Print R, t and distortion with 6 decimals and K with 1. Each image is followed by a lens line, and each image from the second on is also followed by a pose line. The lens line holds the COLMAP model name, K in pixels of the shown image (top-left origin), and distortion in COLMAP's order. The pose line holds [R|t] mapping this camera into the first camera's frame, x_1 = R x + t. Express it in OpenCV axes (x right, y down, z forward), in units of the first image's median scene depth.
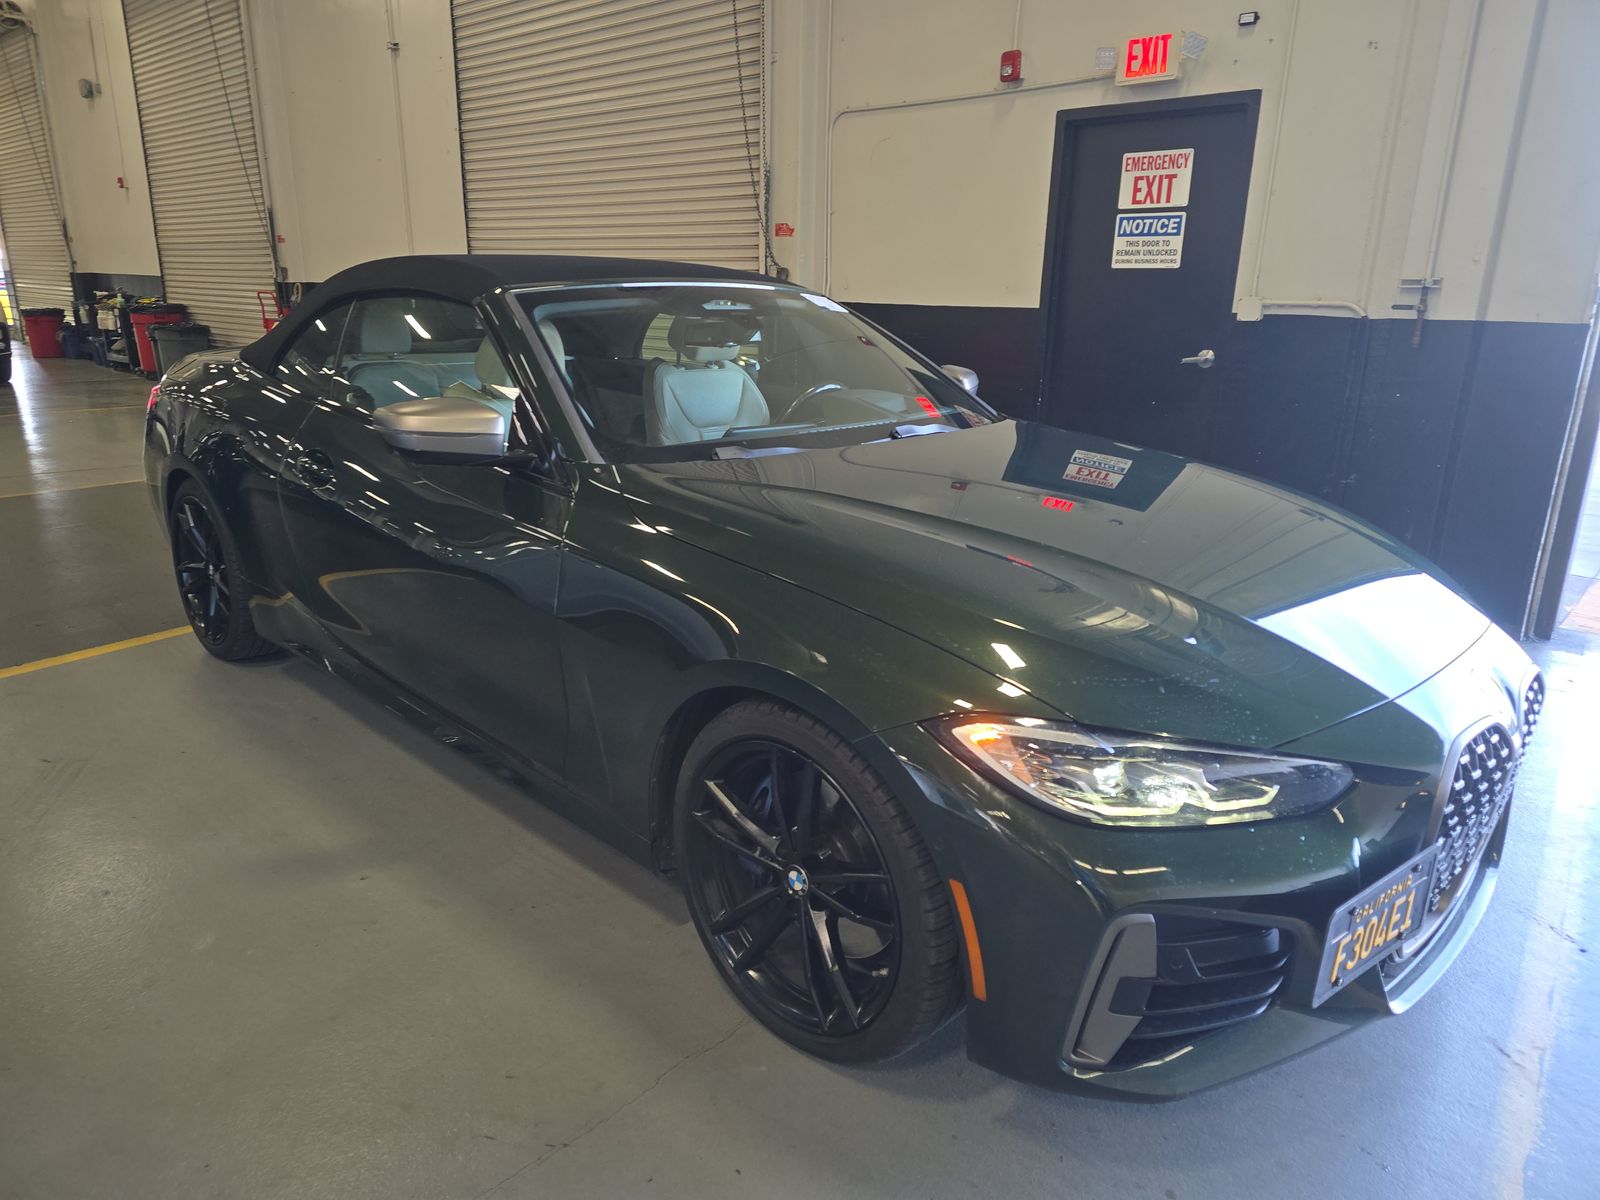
lens RADIAL K [[1048.6, 0, 799.0], [0, 1048.6, 596.3], [0, 0, 1]] dist [-0.018747, -0.004592]
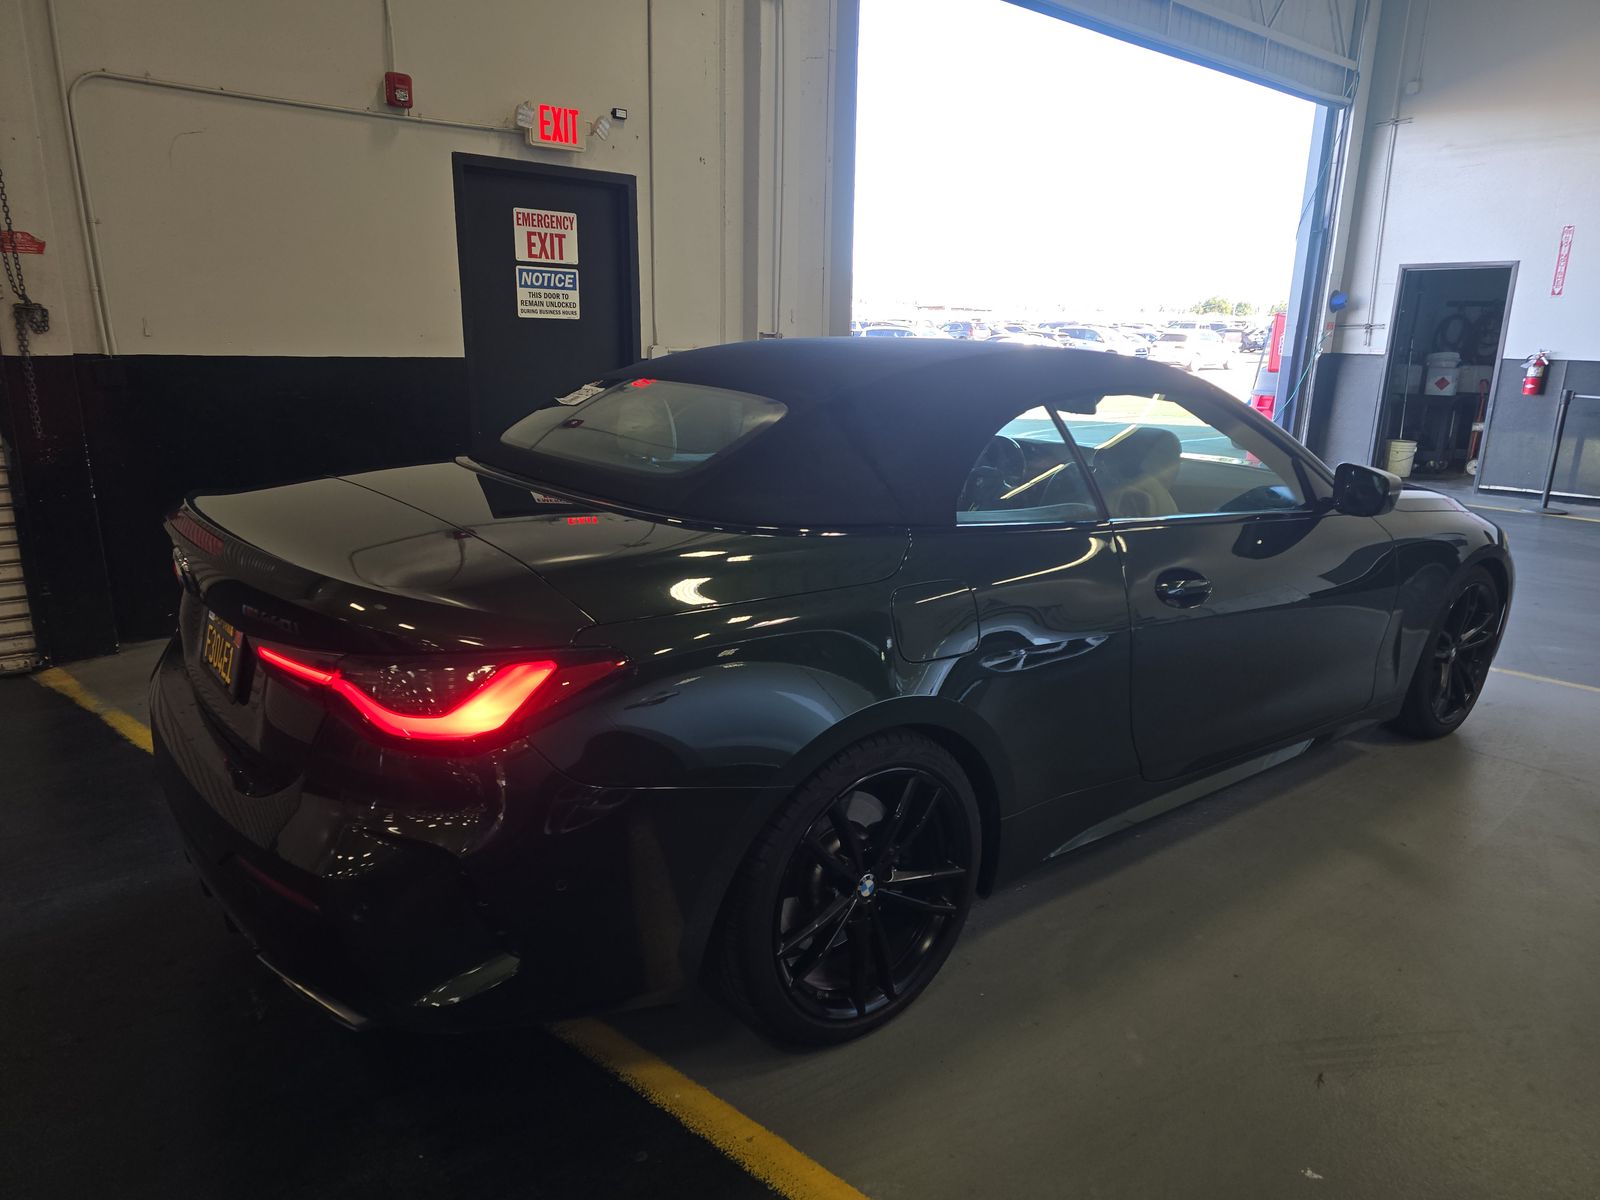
lens RADIAL K [[1048.6, 0, 799.5], [0, 1048.6, 607.7], [0, 0, 1]] dist [-0.018747, -0.004592]
pose [[0.155841, -0.254000, 0.954567, -0.737022], [0.254882, 0.943988, 0.209574, -0.196135], [-0.954332, 0.210642, 0.211852, 0.598124]]
